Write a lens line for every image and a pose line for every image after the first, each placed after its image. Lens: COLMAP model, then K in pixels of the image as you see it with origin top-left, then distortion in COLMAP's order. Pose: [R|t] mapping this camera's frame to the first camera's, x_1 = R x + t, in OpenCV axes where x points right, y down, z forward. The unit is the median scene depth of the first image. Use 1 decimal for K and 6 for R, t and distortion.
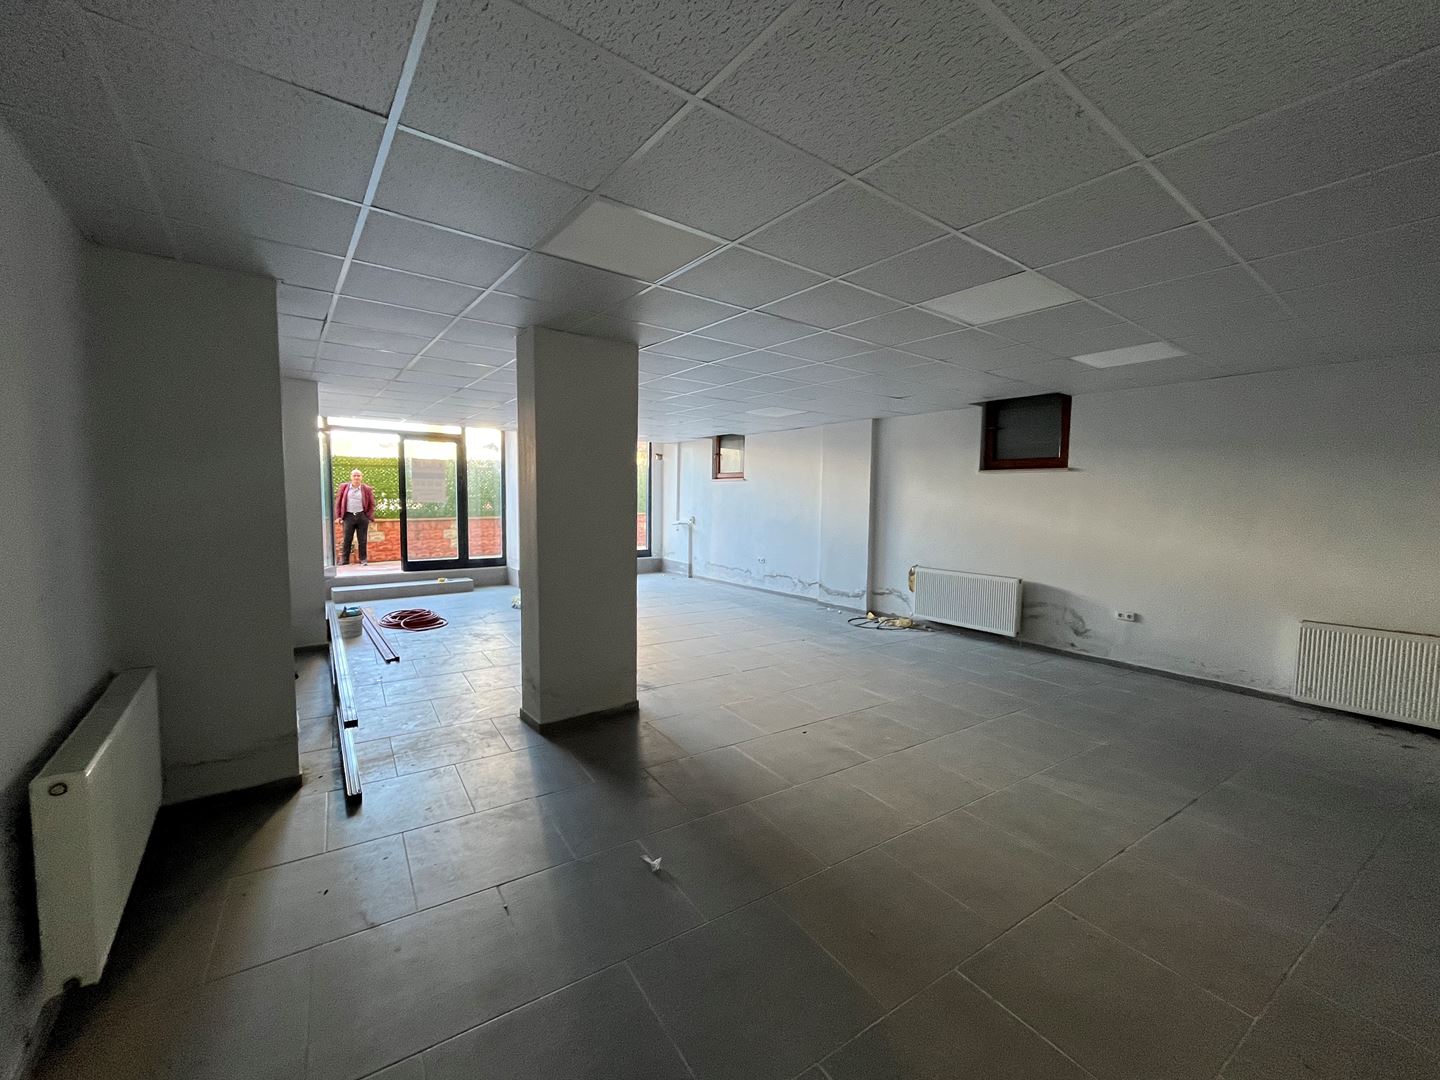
lens RADIAL K [[579.5, 0, 716.7], [0, 579.5, 538.7], [0, 0, 1]] dist [-0.000084, 0.000477]
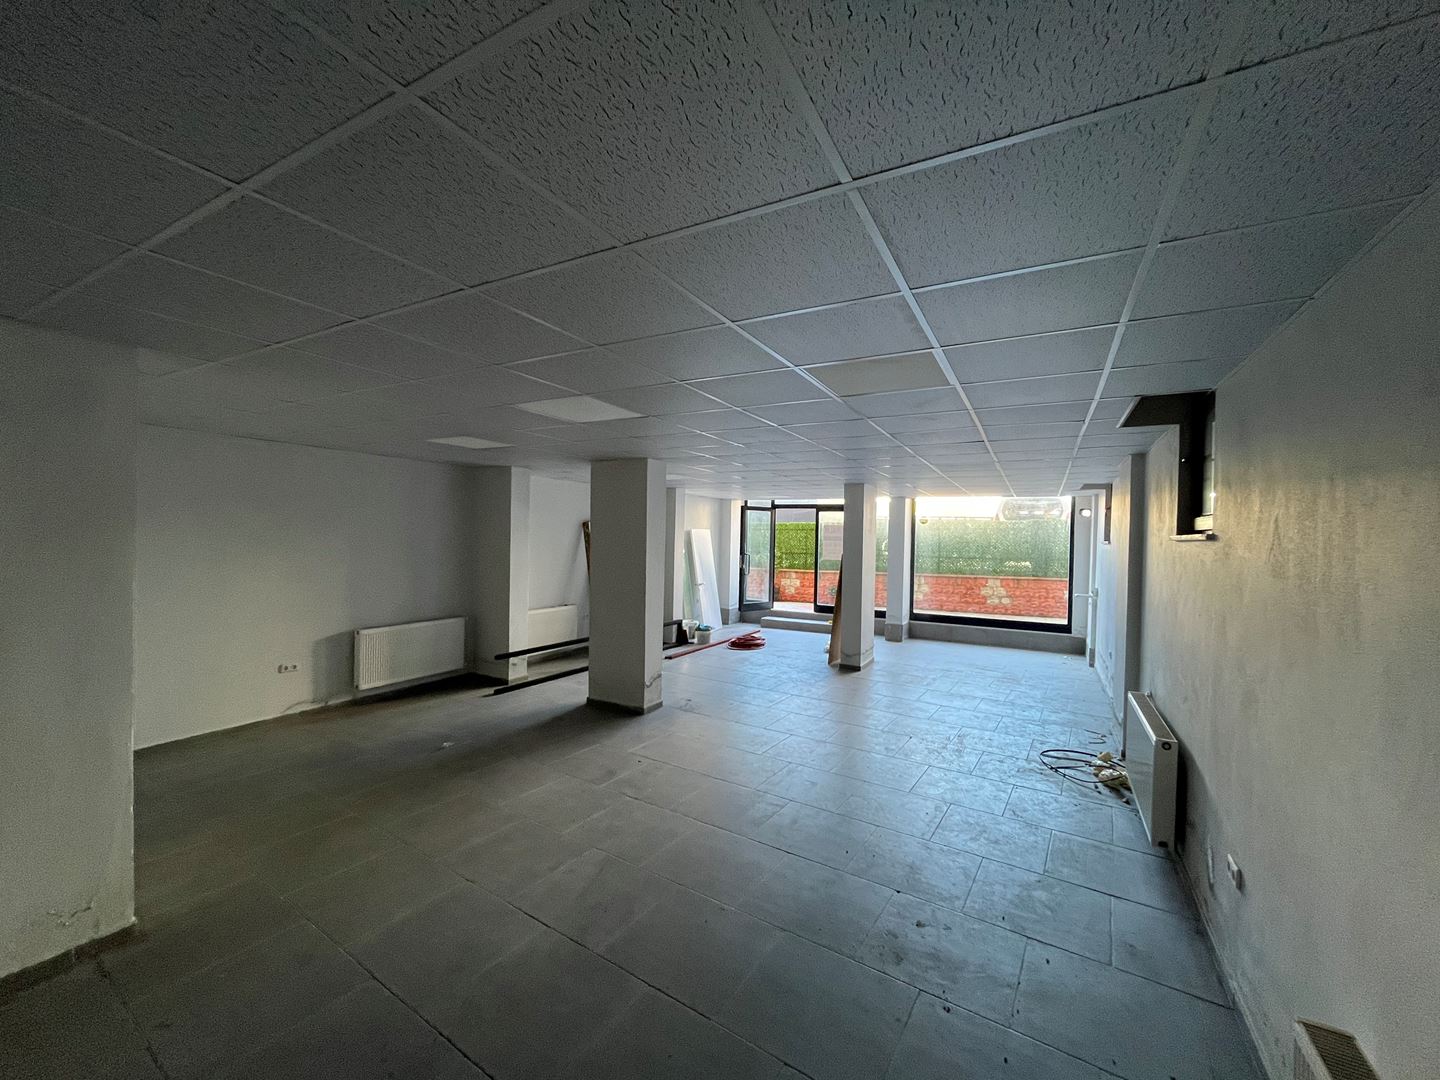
lens RADIAL K [[579.5, 0, 723.8], [0, 579.5, 534.8], [0, 0, 1]] dist [-0.000084, 0.000477]
pose [[0.395860, -0.011755, -0.918236, 0.580129], [-0.085627, 0.995089, -0.049654, -0.033857], [0.914310, 0.098281, 0.392910, 0.284610]]
